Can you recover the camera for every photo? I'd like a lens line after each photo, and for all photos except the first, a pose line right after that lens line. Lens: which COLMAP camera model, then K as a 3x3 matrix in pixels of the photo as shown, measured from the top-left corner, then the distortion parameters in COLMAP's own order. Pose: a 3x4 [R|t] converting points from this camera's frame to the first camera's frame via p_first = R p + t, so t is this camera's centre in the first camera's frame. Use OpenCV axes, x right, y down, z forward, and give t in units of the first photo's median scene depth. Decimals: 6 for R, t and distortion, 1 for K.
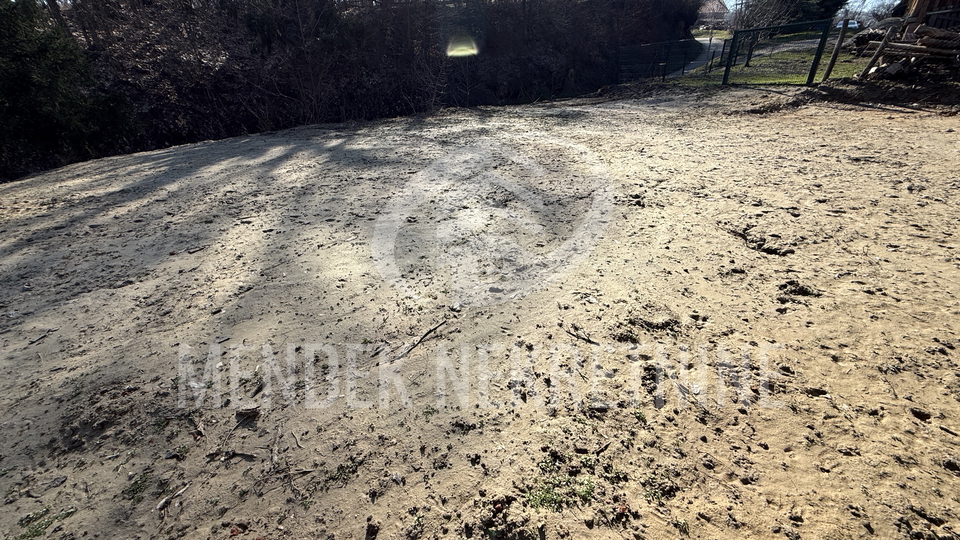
lens RADIAL K [[377.9, 0, 480.4], [0, 377.9, 271.3], [0, 0, 1]] dist [0.002745, -0.000325]
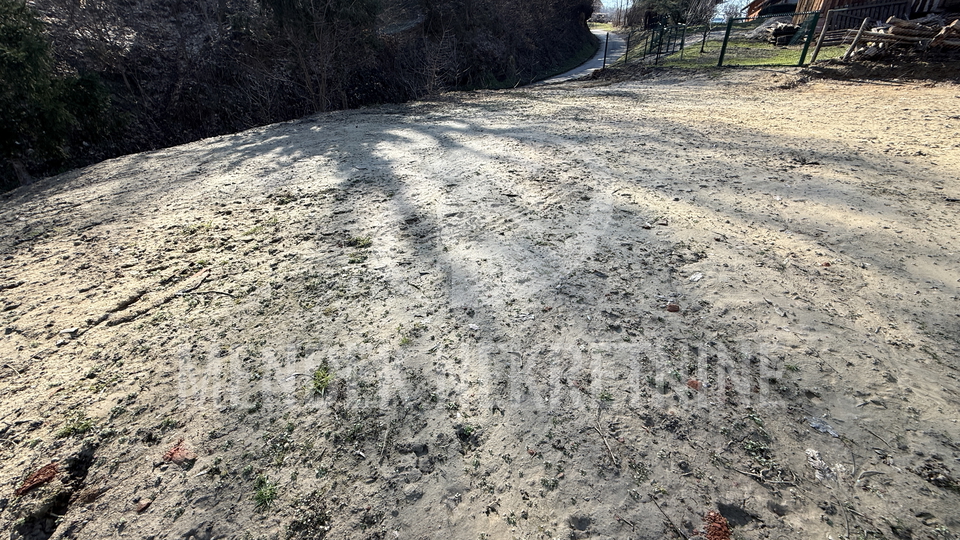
lens RADIAL K [[377.9, 0, 479.4], [0, 377.9, 270.3], [0, 0, 1]] dist [0.002745, -0.000325]
pose [[0.964822, -0.122062, 0.232850, -0.490622], [0.117337, 0.992507, 0.034091, -0.007620], [-0.235266, -0.005570, 0.971915, 0.068134]]
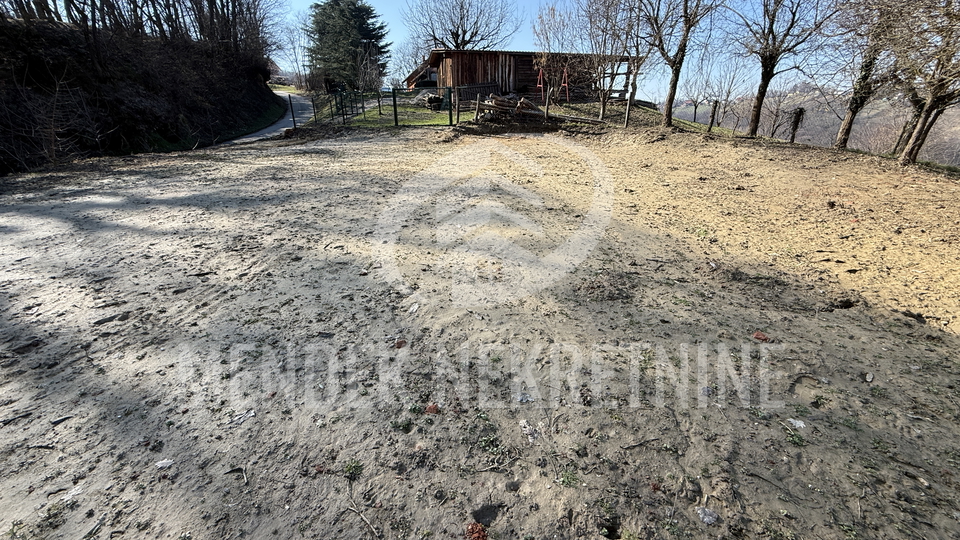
lens RADIAL K [[377.9, 0, 476.5], [0, 377.9, 273.0], [0, 0, 1]] dist [0.002745, -0.000325]
pose [[0.574358, -0.296302, 0.763098, -0.469620], [0.374613, 0.923994, 0.076818, -0.005477], [-0.727859, 0.241745, 0.641702, 0.063394]]
